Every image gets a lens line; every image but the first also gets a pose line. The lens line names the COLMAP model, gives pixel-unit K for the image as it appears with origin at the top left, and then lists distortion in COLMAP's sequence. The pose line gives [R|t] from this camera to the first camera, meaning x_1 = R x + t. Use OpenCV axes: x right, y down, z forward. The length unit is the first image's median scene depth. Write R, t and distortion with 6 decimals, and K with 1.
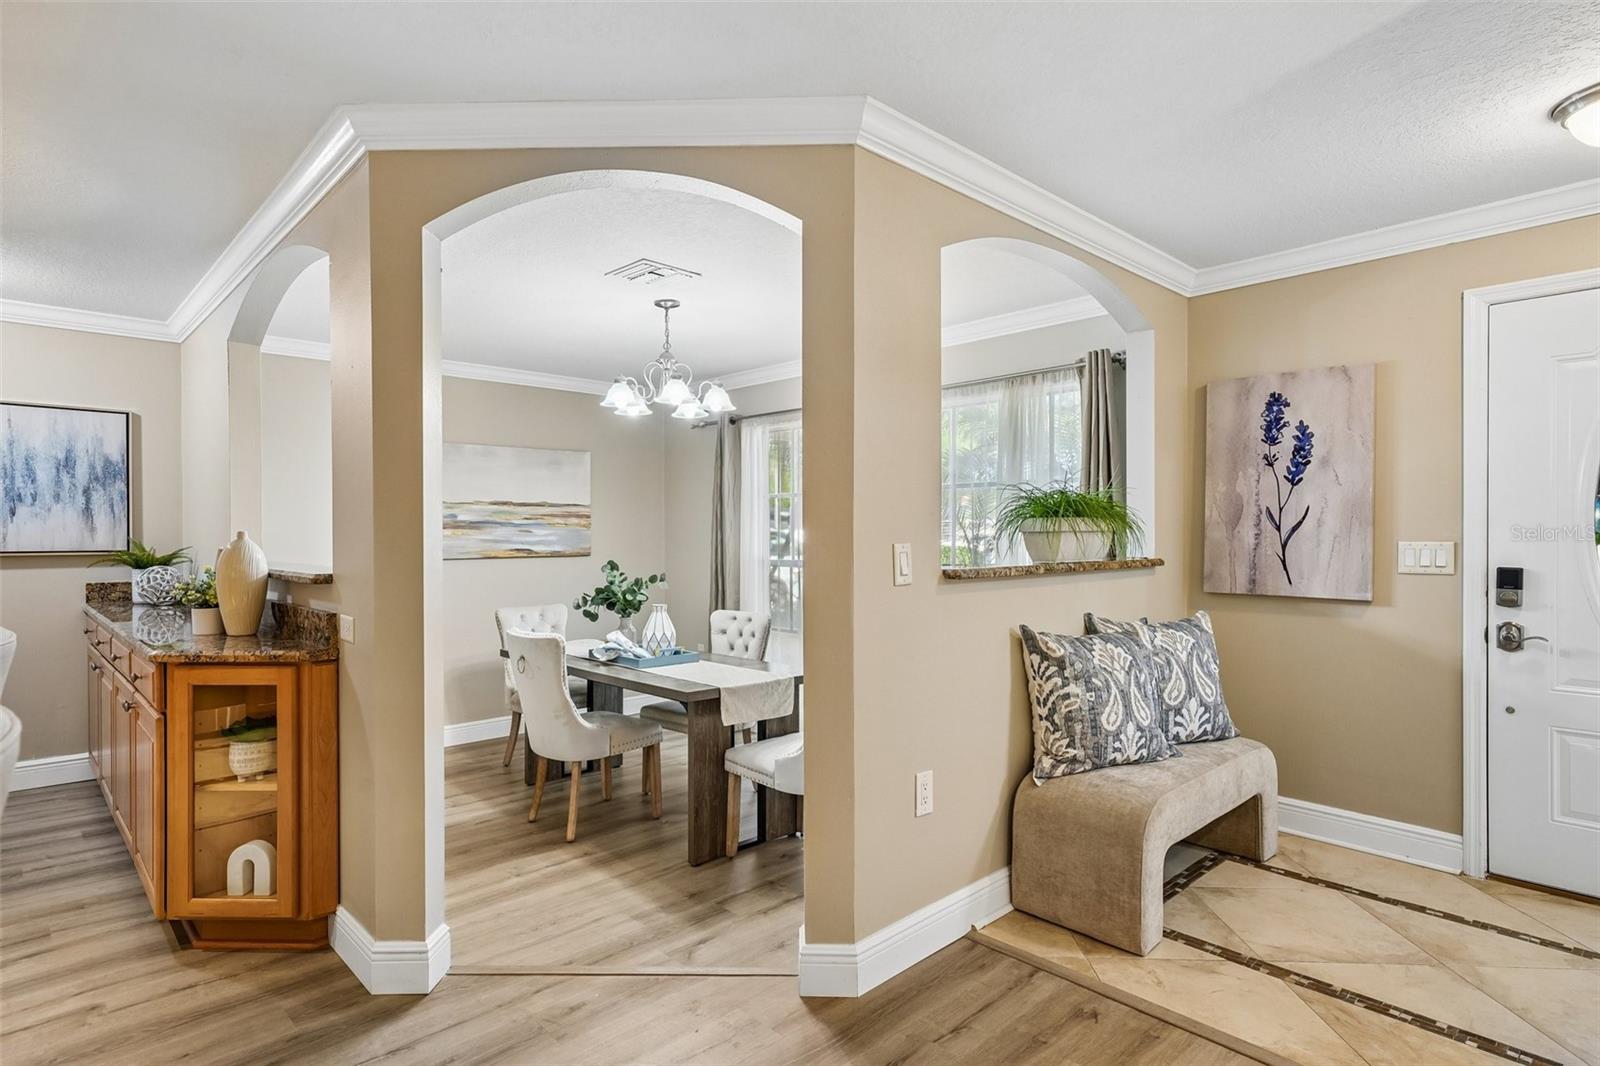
lens RADIAL K [[835.8, 0, 794.6], [0, 835.8, 538.1], [0, 0, 1]] dist [0.007231, 0.002618]
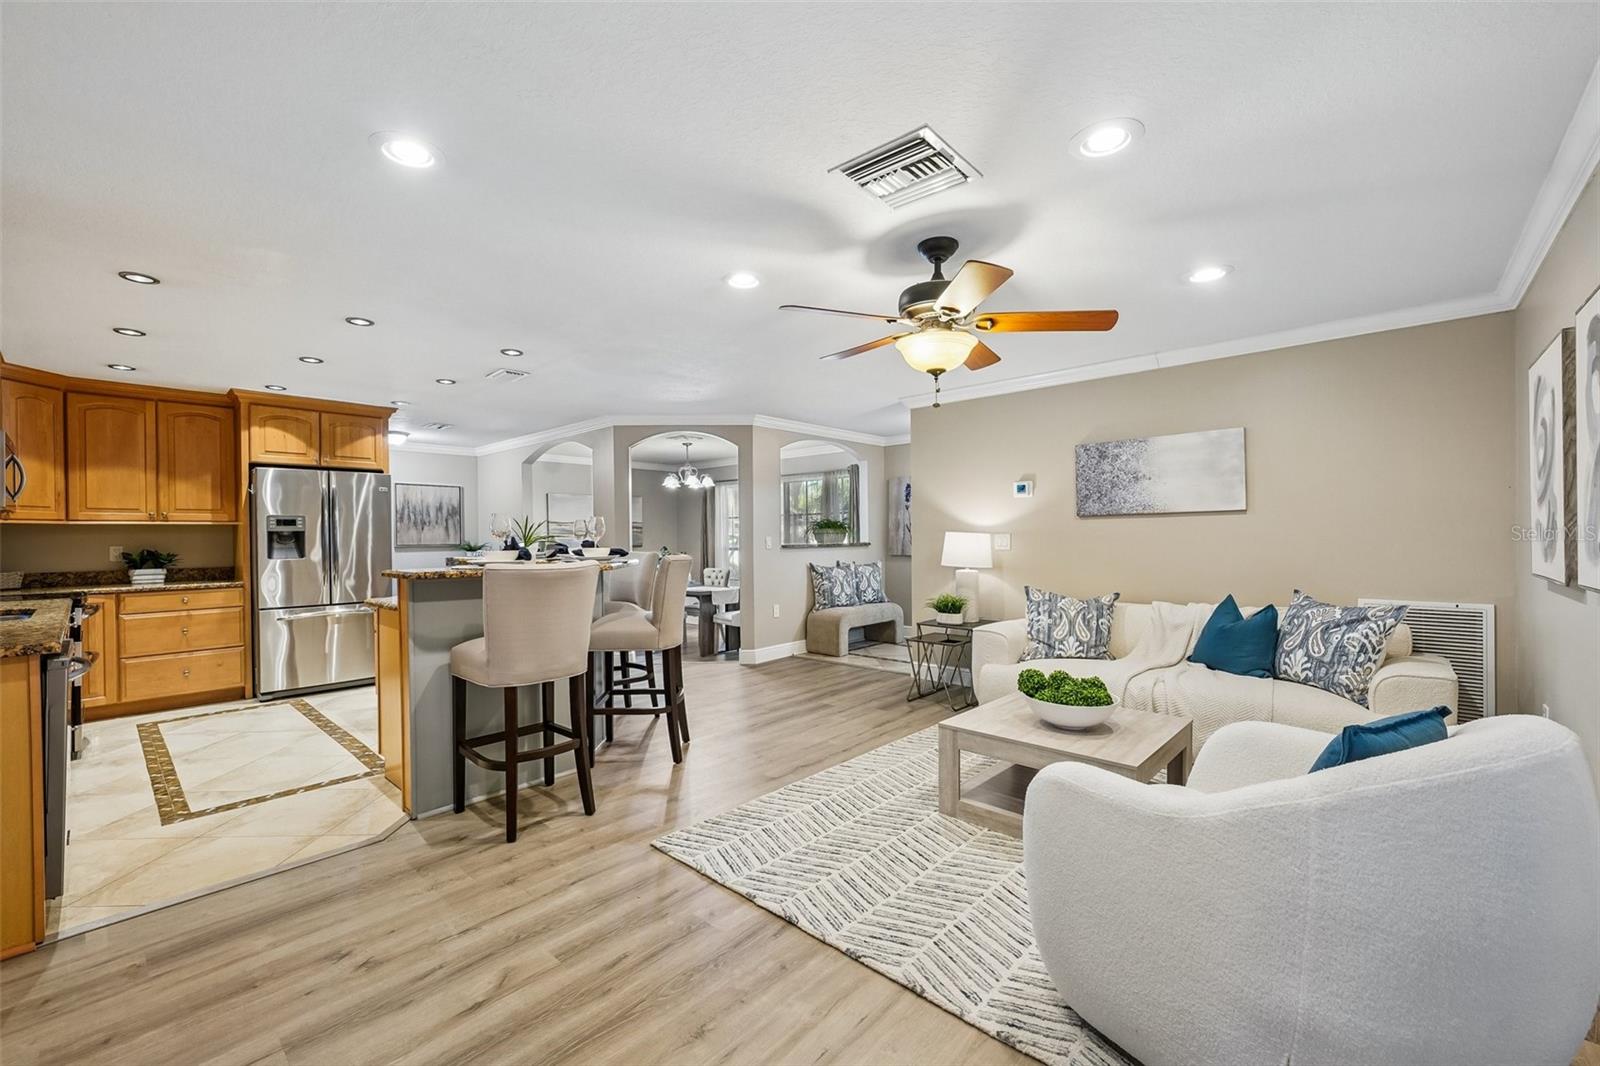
lens RADIAL K [[647.6, 0, 793.9], [0, 647.6, 538.6], [0, 0, 1]] dist [-0.017498, 0.005214]
pose [[0.997175, -0.008227, 0.074664, 0.025077], [0.008462, 0.999960, -0.002834, 0.015966], [-0.074637, 0.003458, 0.997205, -1.198380]]
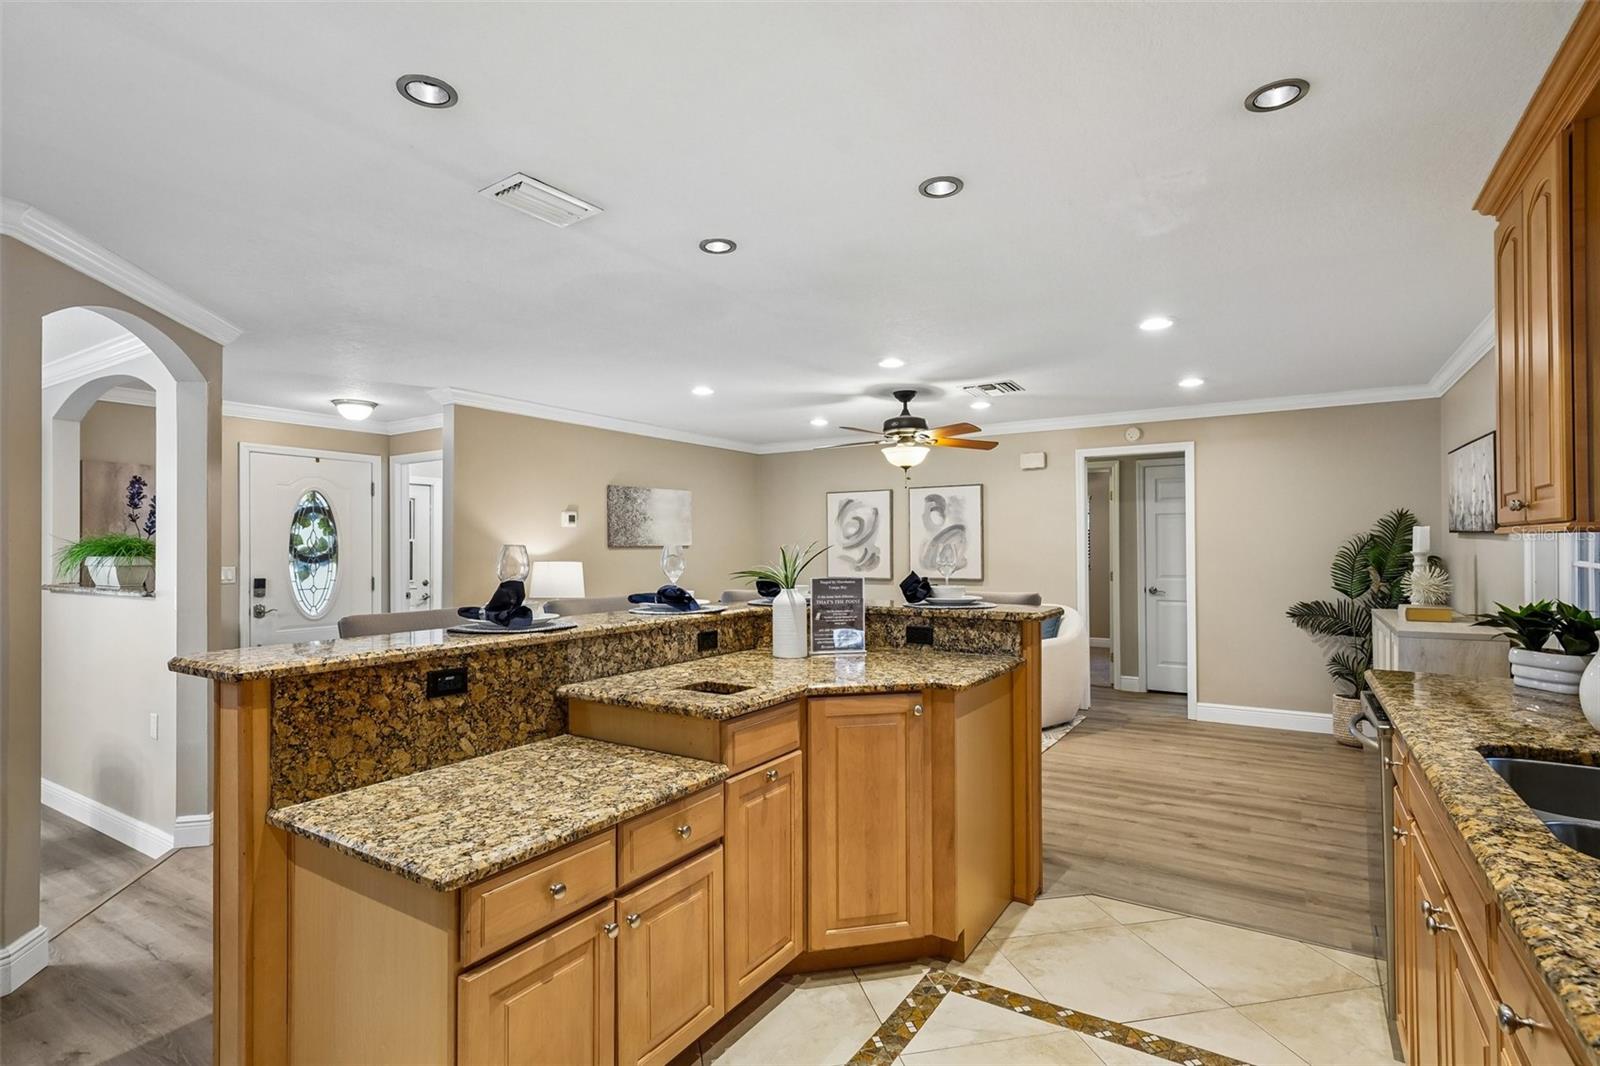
lens RADIAL K [[788.3, 0, 785.1], [0, 788.3, 541.3], [0, 0, 1]] dist [0.000510, 0.004071]
pose [[-0.241385, 0.011790, 0.970358, -1.223708], [0.011352, 0.999892, -0.009325, -0.021954], [-0.970363, 0.008764, -0.241492, 0.177983]]
